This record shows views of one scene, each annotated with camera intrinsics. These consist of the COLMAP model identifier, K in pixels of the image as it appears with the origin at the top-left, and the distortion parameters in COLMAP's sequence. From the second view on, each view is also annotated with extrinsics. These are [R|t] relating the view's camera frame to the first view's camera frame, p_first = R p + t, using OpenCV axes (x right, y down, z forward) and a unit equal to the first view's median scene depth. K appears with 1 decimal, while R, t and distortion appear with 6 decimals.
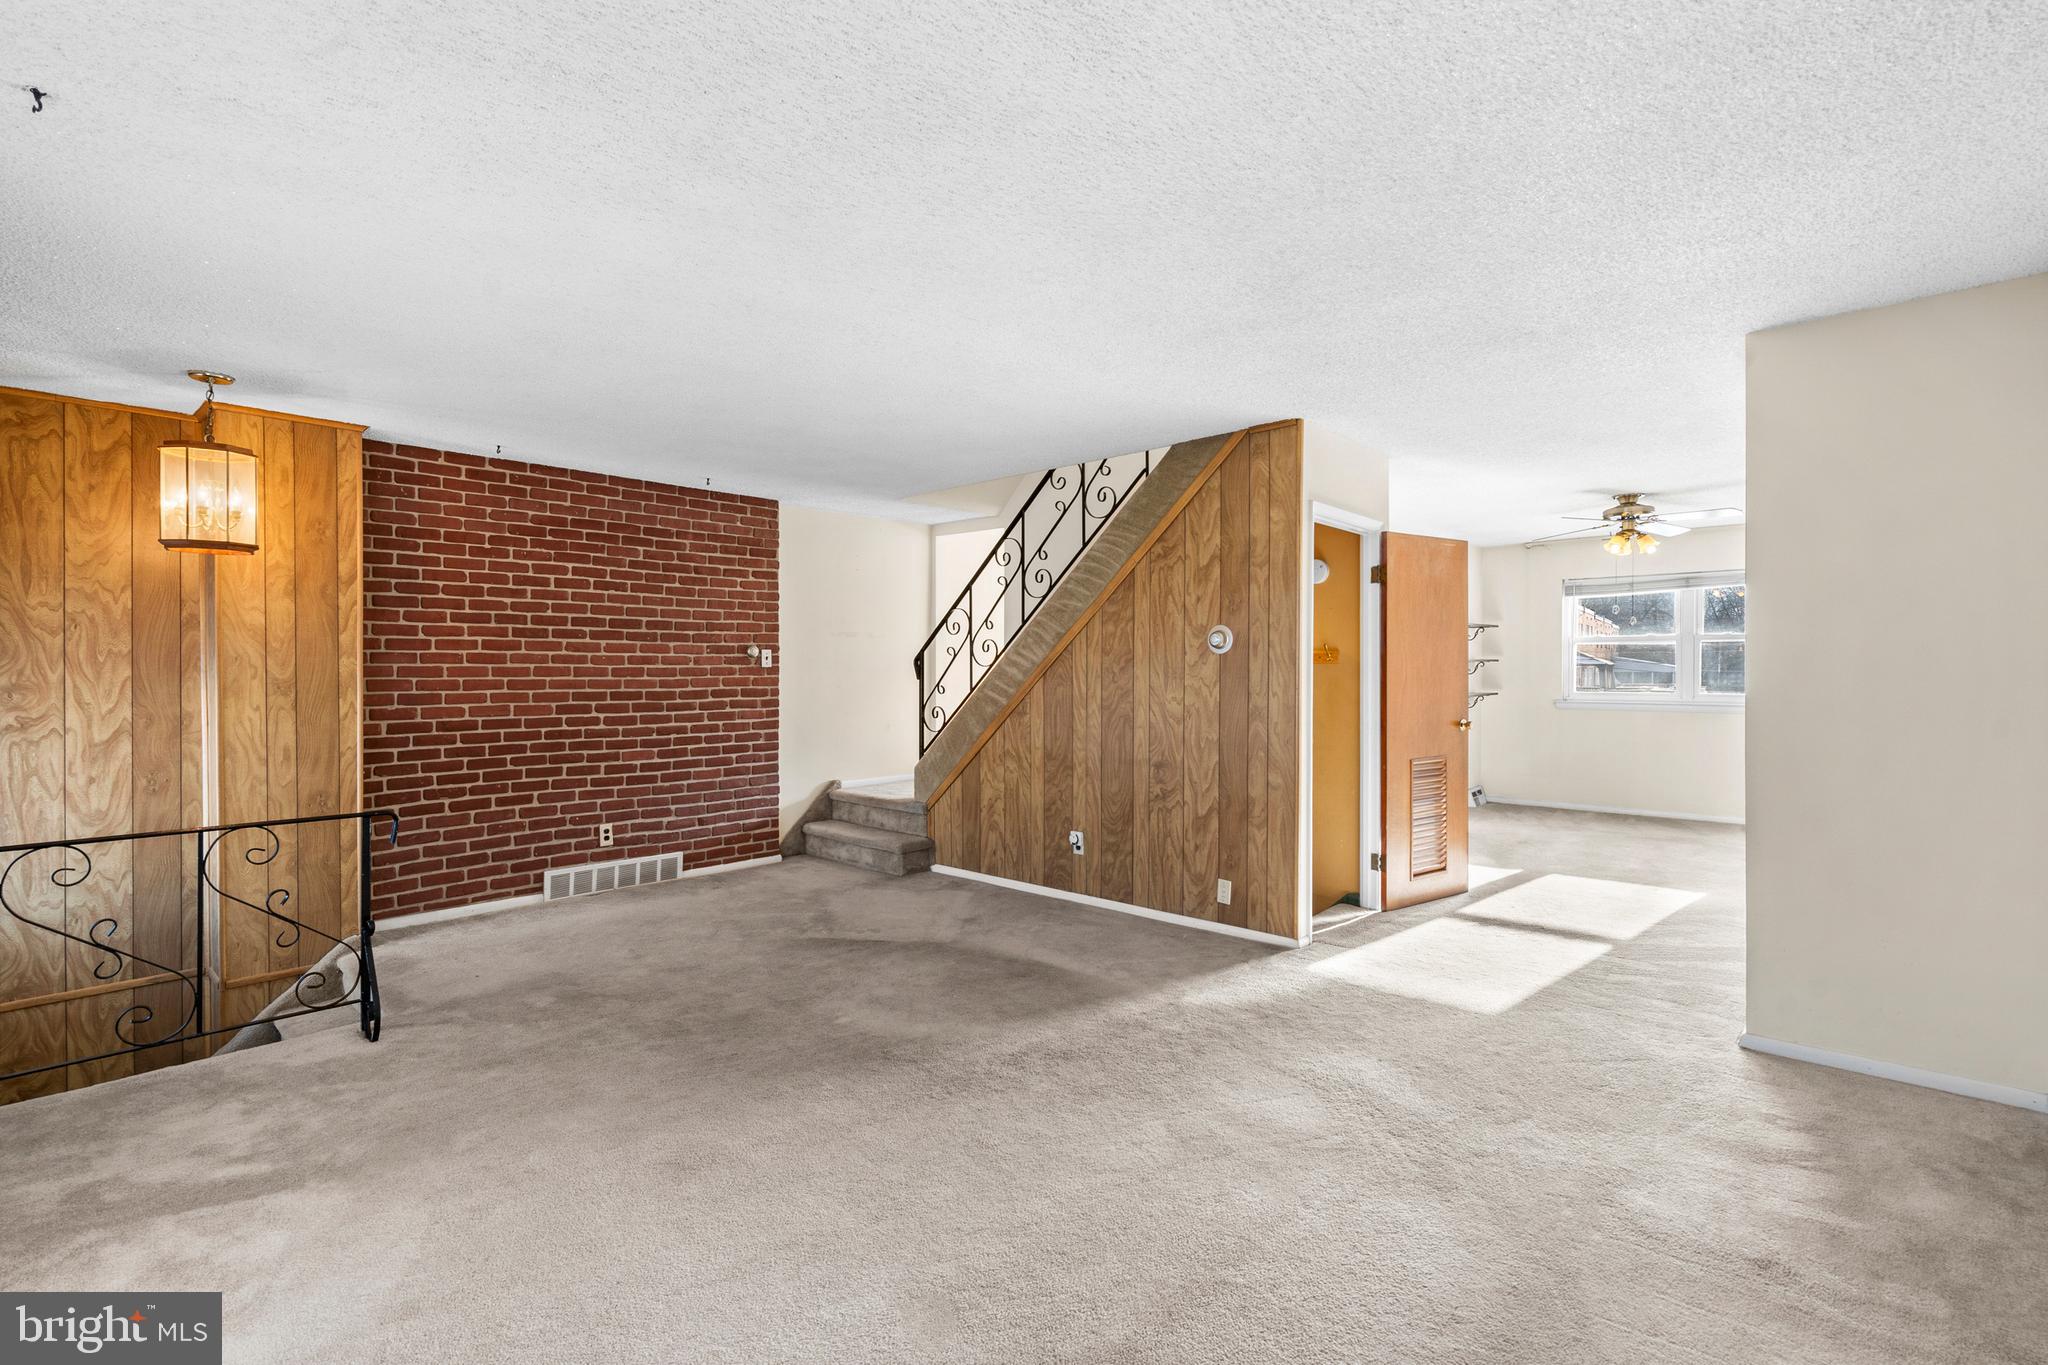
lens RADIAL K [[939.2, 0, 1022.7], [0, 939.2, 677.7], [0, 0, 1]] dist [-0.000231, 0.000037]
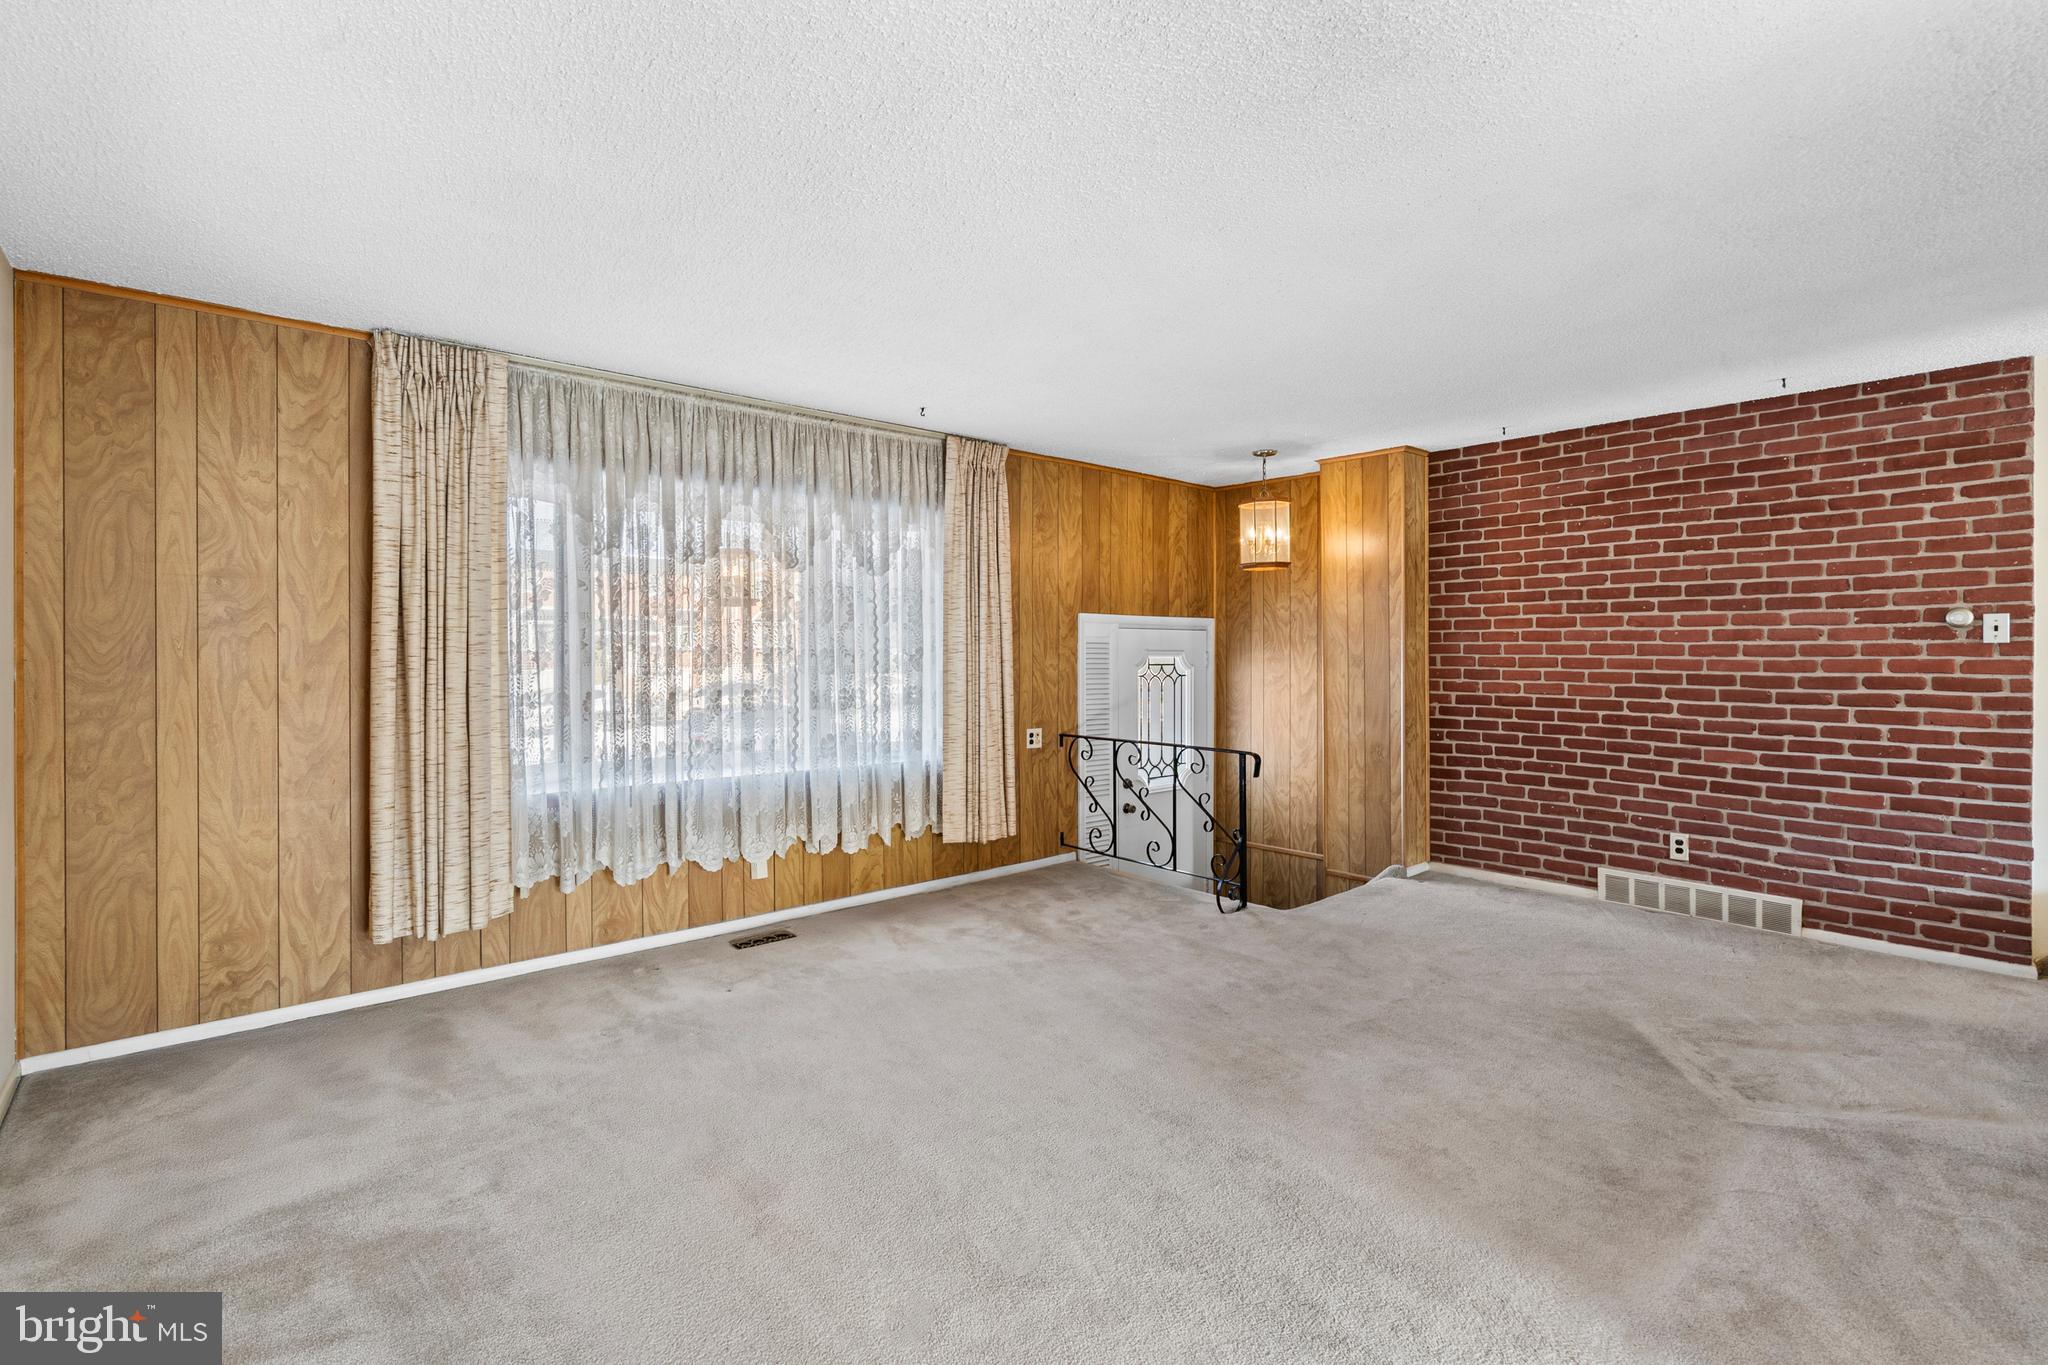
lens RADIAL K [[938.0, 0, 1008.4], [0, 938.0, 650.2], [0, 0, 1]] dist [-0.000694, -0.000209]
pose [[-0.113569, 0.004952, -0.993518, 0.467955], [-0.005637, 0.999968, 0.005629, -0.007718], [0.993514, 0.006239, -0.113538, 0.530967]]
